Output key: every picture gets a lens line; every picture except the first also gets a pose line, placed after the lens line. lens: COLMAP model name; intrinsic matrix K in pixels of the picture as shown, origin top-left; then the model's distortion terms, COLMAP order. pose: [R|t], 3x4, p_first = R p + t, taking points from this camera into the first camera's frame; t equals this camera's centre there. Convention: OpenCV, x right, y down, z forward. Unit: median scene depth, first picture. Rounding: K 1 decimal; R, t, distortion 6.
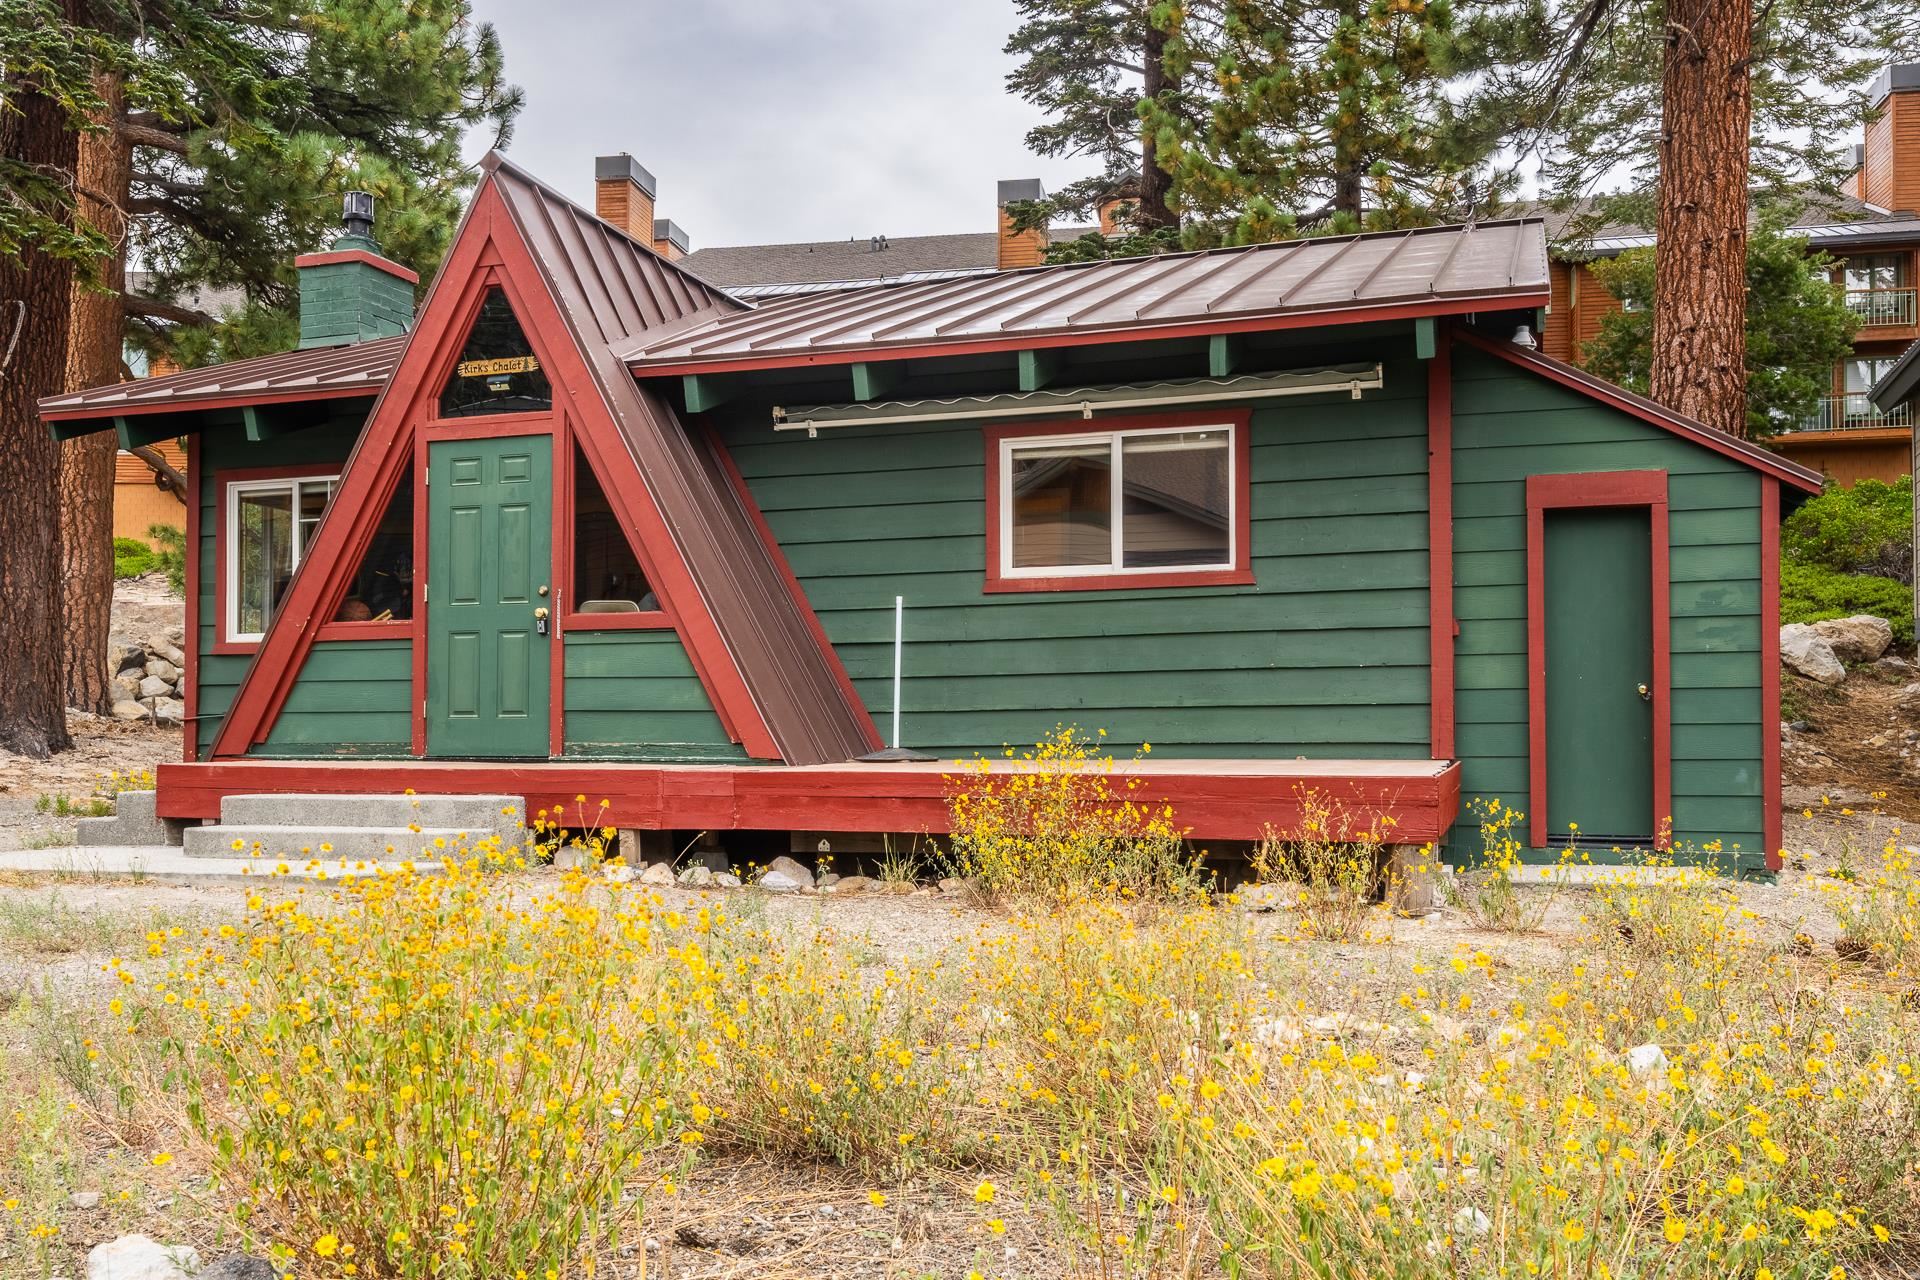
lens RADIAL K [[1828.8, 0, 901.5], [0, 1828.8, 704.8], [0, 0, 1]] dist [0.001778, 0.006183]
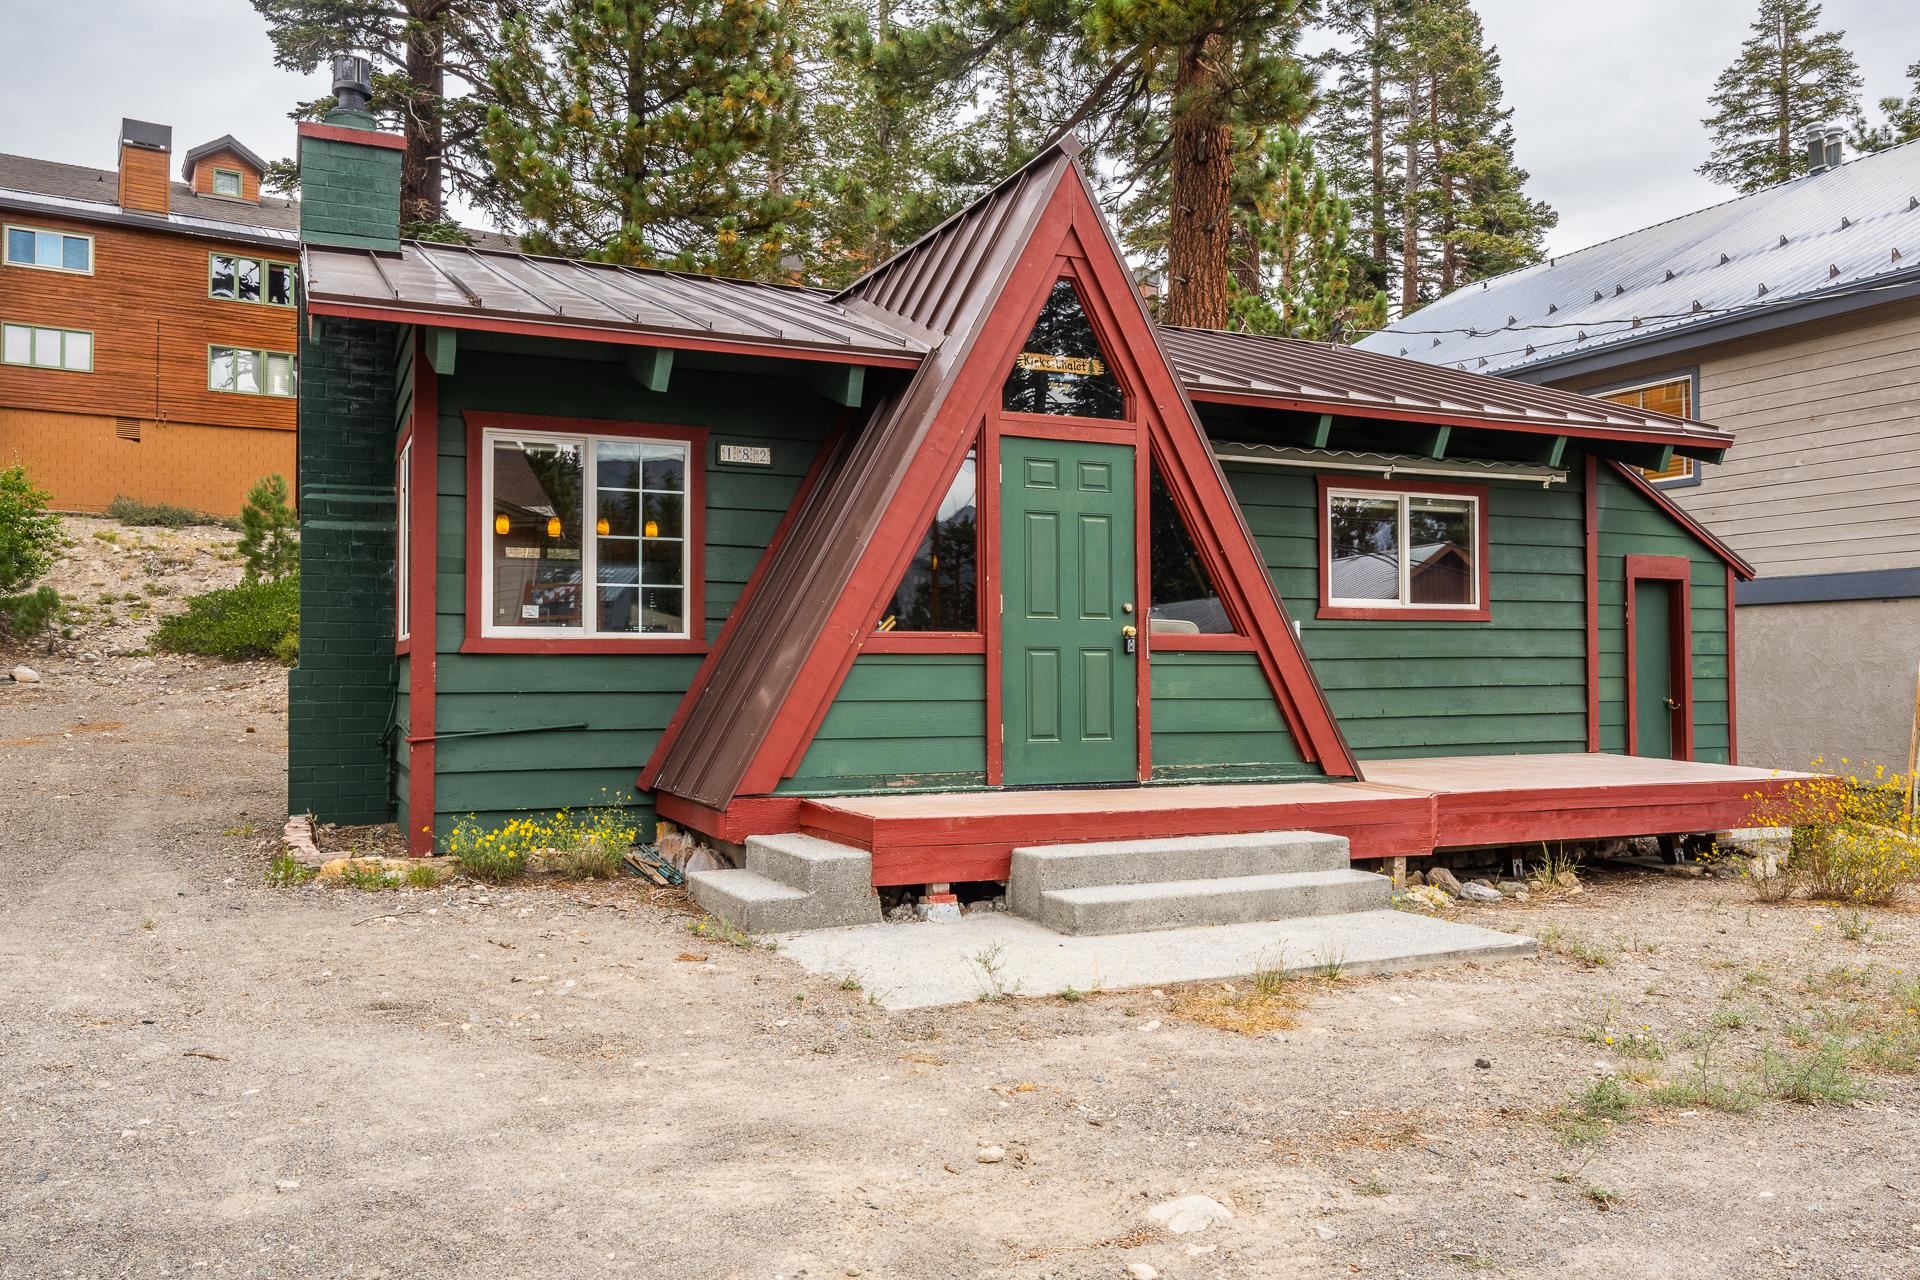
lens RADIAL K [[1477.9, 0, 948.1], [0, 1477.9, 629.3], [0, 0, 1]] dist [0.004073, 0.000136]
pose [[0.705306, 0.019843, 0.708625, -0.811797], [-0.017096, 0.999794, -0.010981, -0.041092], [-0.708697, -0.004370, 0.705500, 0.518437]]
